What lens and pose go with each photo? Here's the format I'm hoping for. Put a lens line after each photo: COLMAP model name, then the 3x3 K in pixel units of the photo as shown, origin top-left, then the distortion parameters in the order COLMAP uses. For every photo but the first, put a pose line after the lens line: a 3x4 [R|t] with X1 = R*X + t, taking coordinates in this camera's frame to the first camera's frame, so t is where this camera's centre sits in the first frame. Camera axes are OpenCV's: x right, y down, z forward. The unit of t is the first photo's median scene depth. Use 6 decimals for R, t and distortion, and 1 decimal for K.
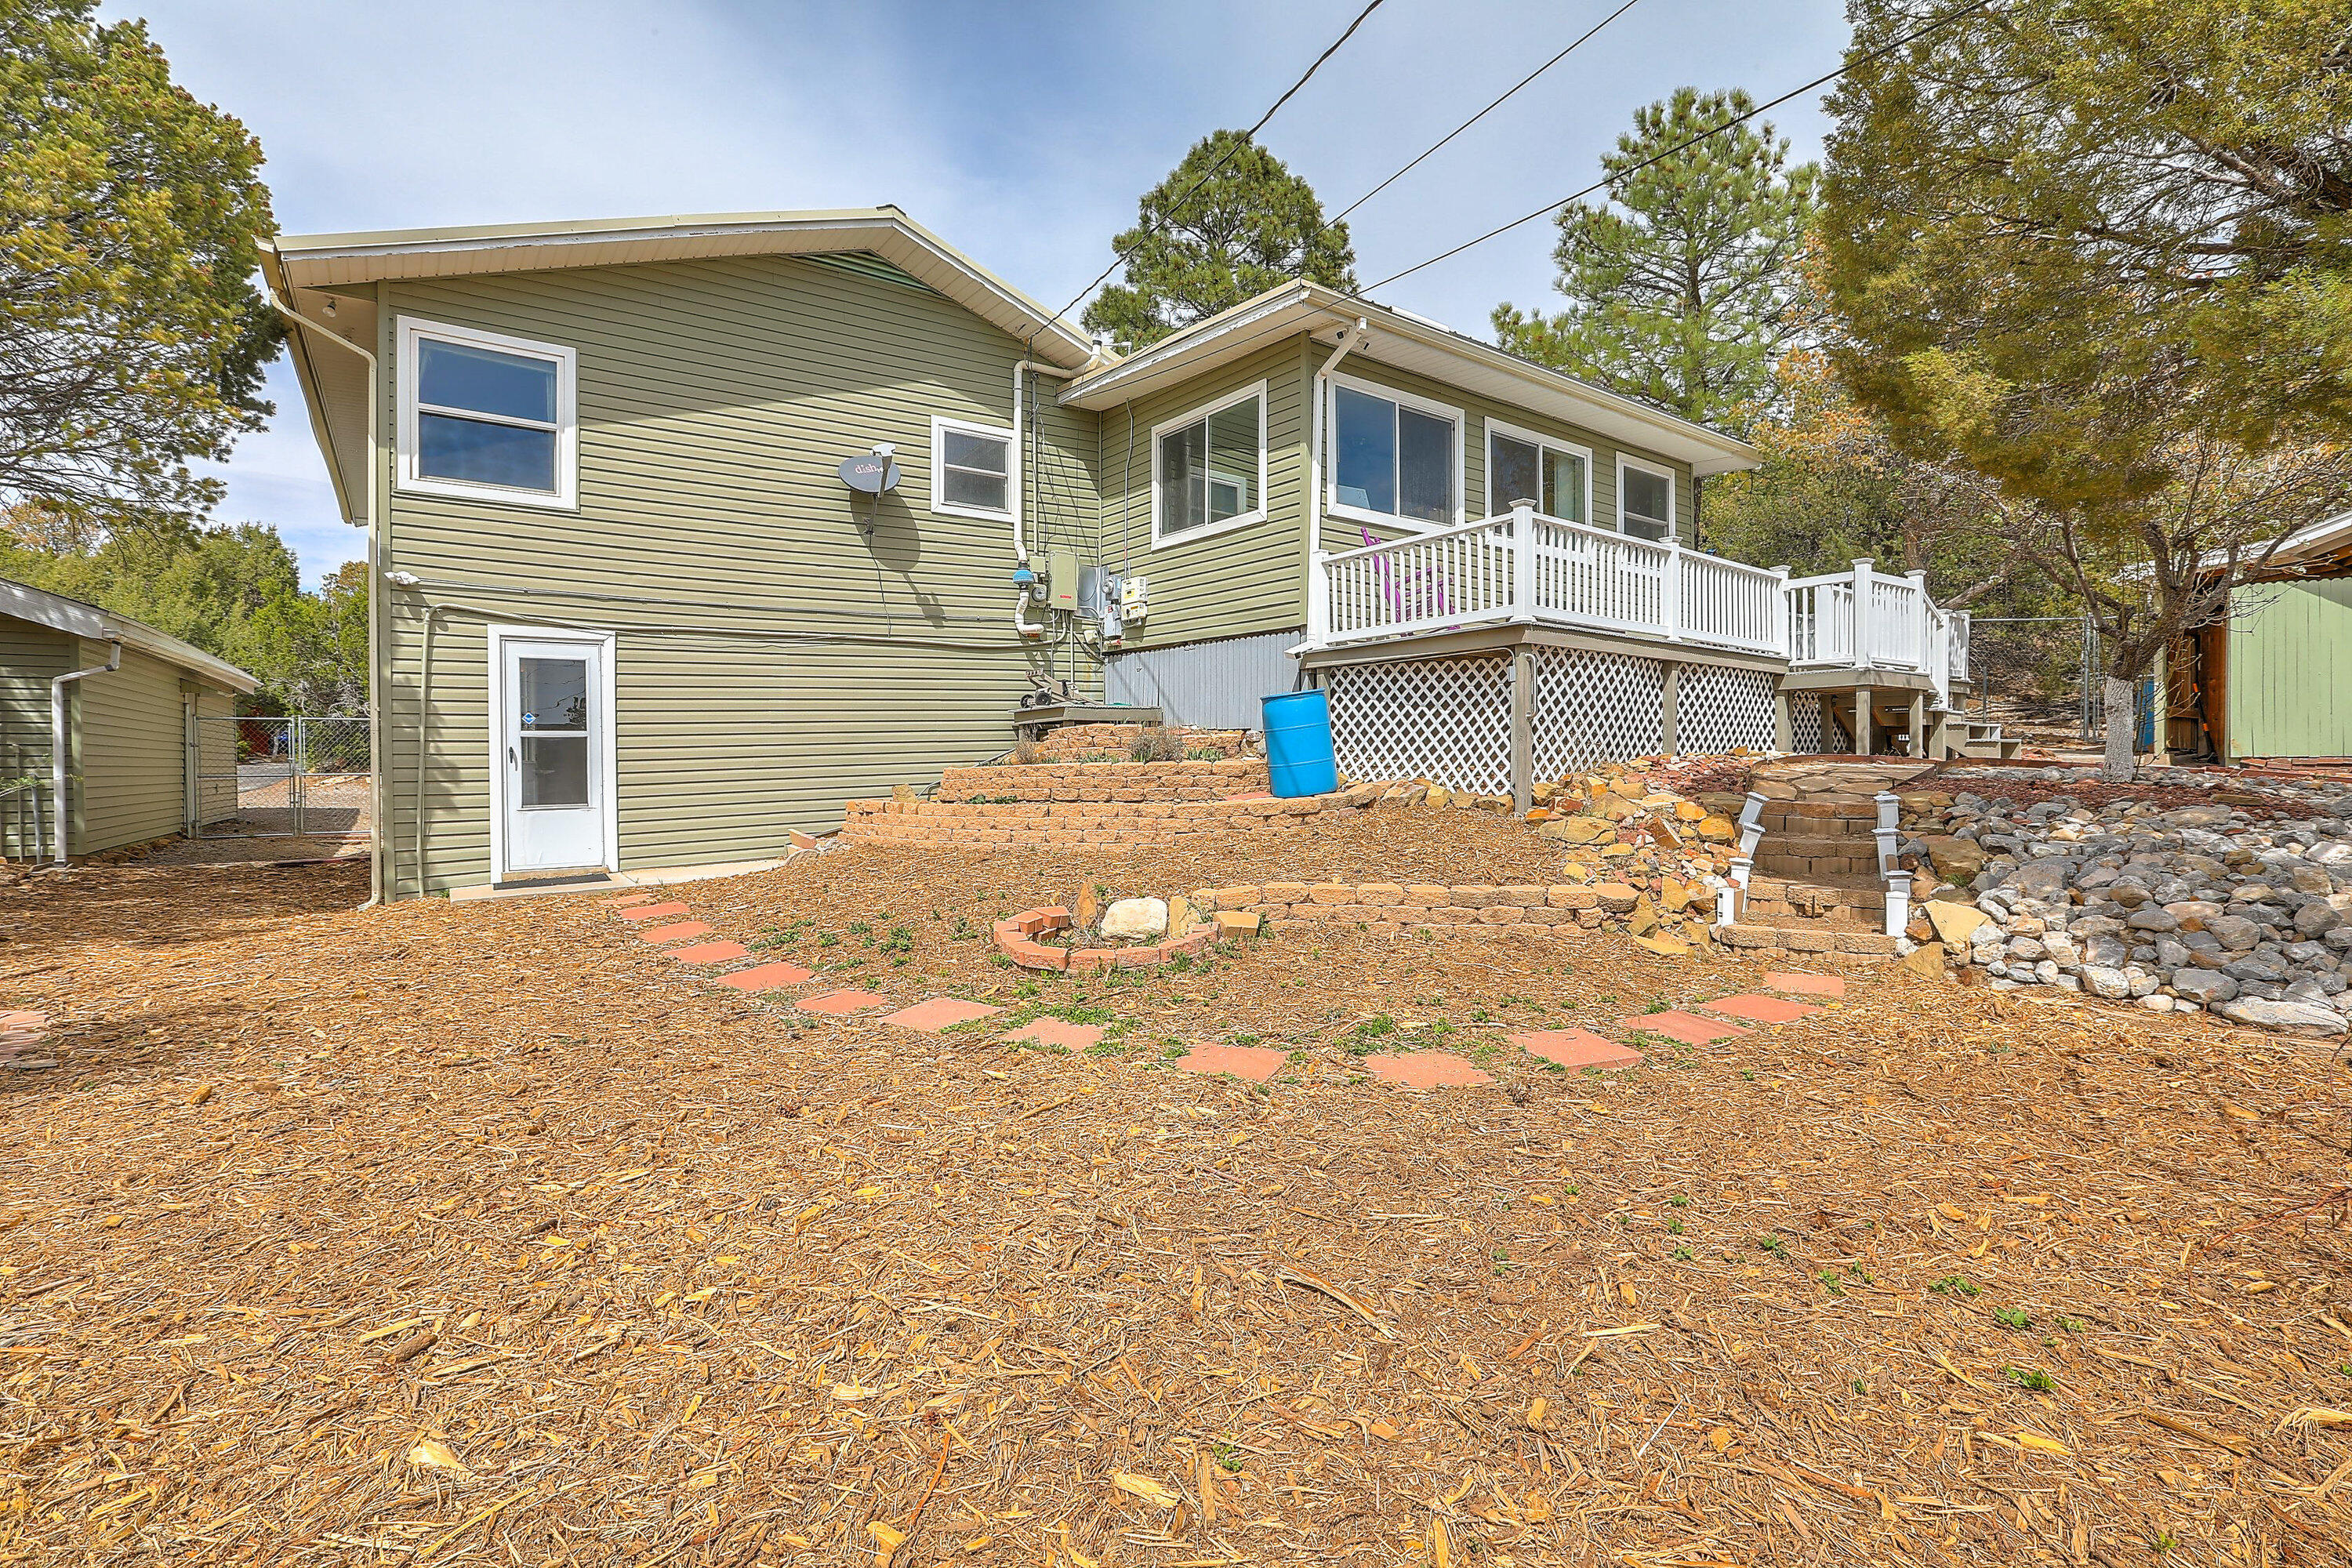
lens RADIAL K [[1062.8, 0, 1189.9], [0, 1062.8, 782.1], [0, 0, 1]] dist [-0.043434, 0.010821]
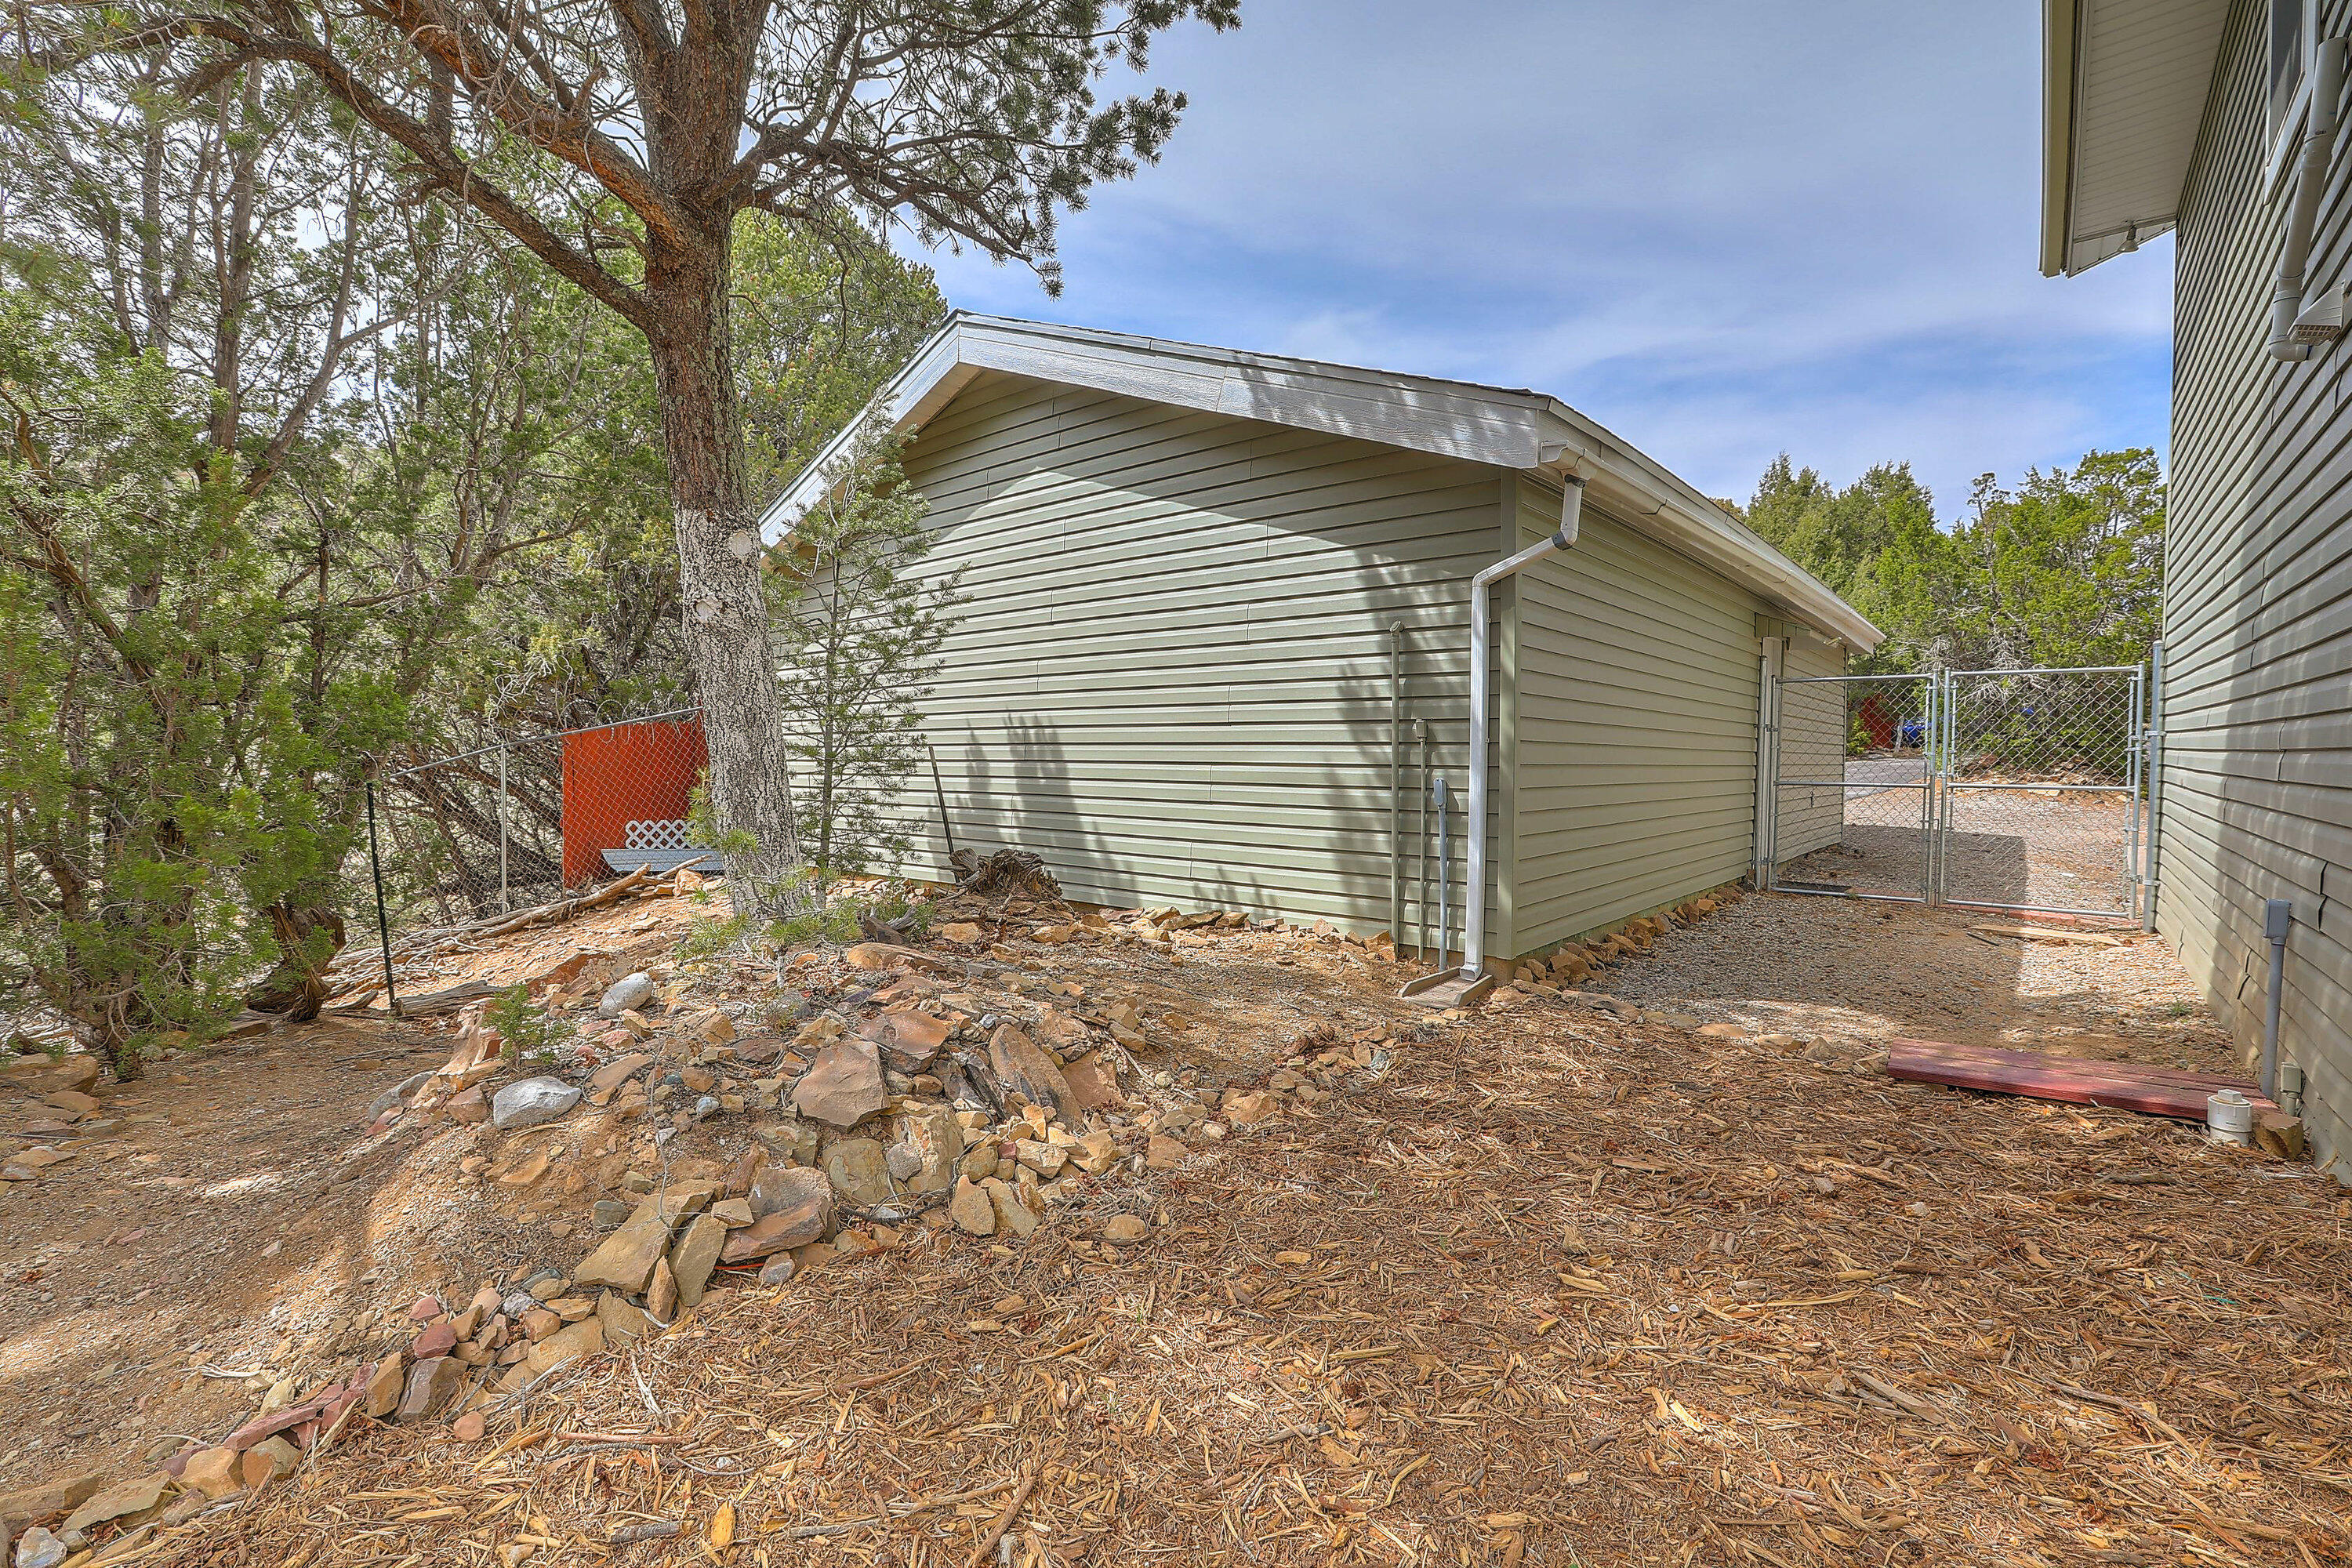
lens RADIAL K [[1062.8, 0, 1189.9], [0, 1062.8, 782.1], [0, 0, 1]] dist [-0.043434, 0.010821]
pose [[0.248288, 0.032878, -0.968128, -0.428811], [-0.027589, 0.999258, 0.026860, -0.011202], [0.968293, 0.020041, 0.249011, 0.483342]]
